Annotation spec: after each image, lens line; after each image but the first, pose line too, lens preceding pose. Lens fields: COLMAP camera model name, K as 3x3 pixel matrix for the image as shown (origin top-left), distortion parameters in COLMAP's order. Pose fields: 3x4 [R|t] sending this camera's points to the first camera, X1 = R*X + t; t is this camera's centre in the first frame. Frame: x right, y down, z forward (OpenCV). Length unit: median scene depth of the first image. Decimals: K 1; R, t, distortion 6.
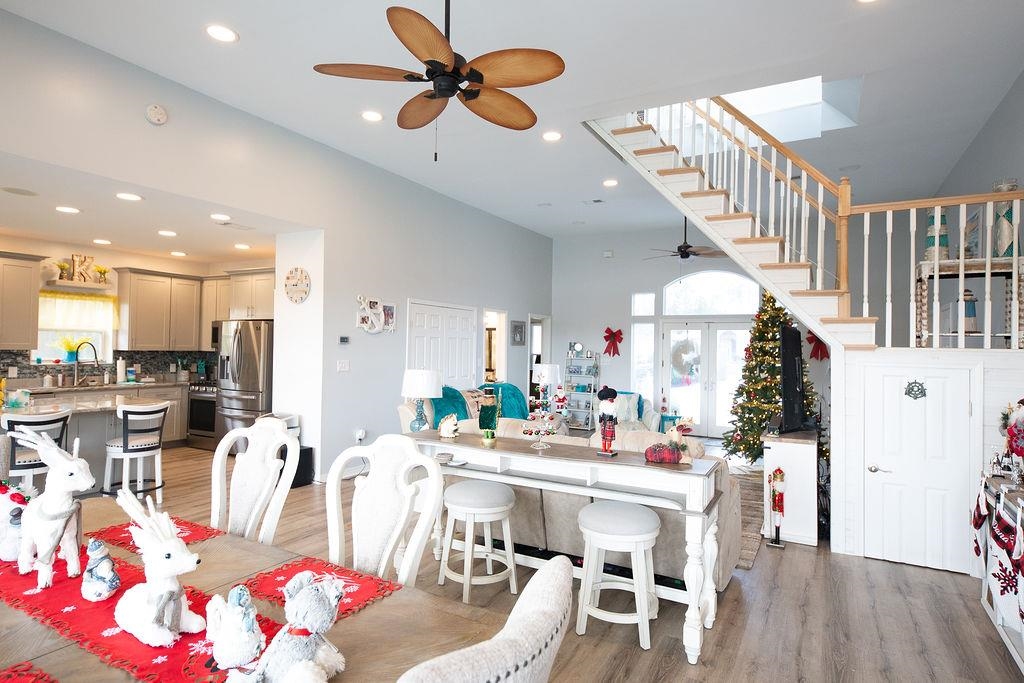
lens RADIAL K [[569.3, 0, 512.8], [0, 569.3, 344.0], [0, 0, 1]] dist [-0.000395, 0.000029]
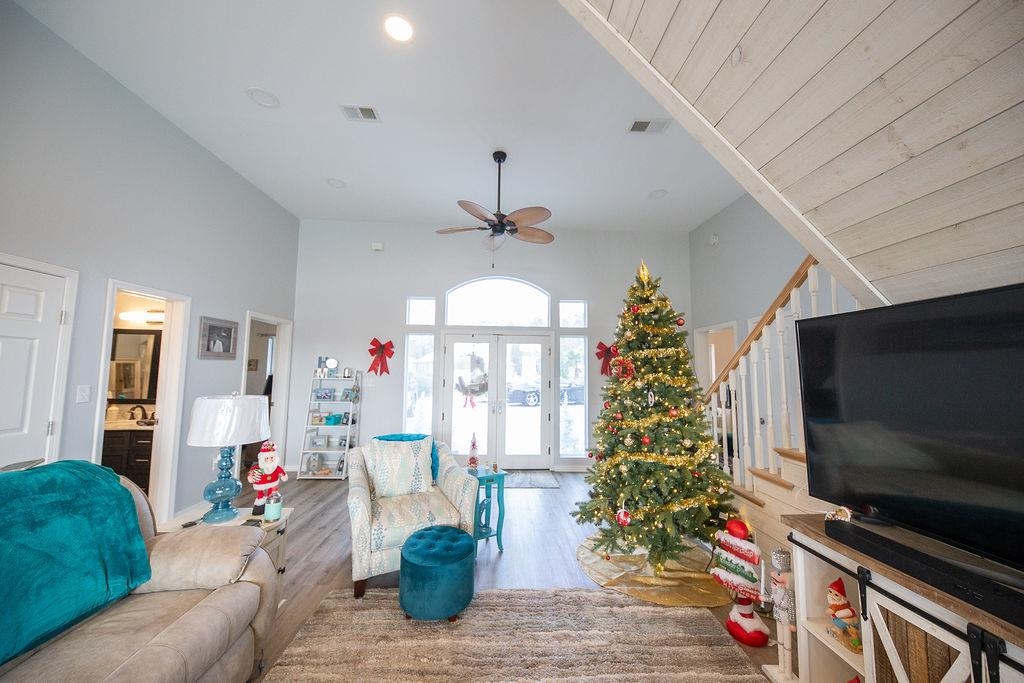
lens RADIAL K [[357.4, 0, 513.6], [0, 357.4, 341.6], [0, 0, 1]] dist [0.000845, 0.000006]
pose [[0.849567, 0.037165, 0.526169, 0.072054], [-0.000527, 0.997574, -0.069611, 0.009798], [-0.527480, 0.058862, 0.847526, 0.489355]]
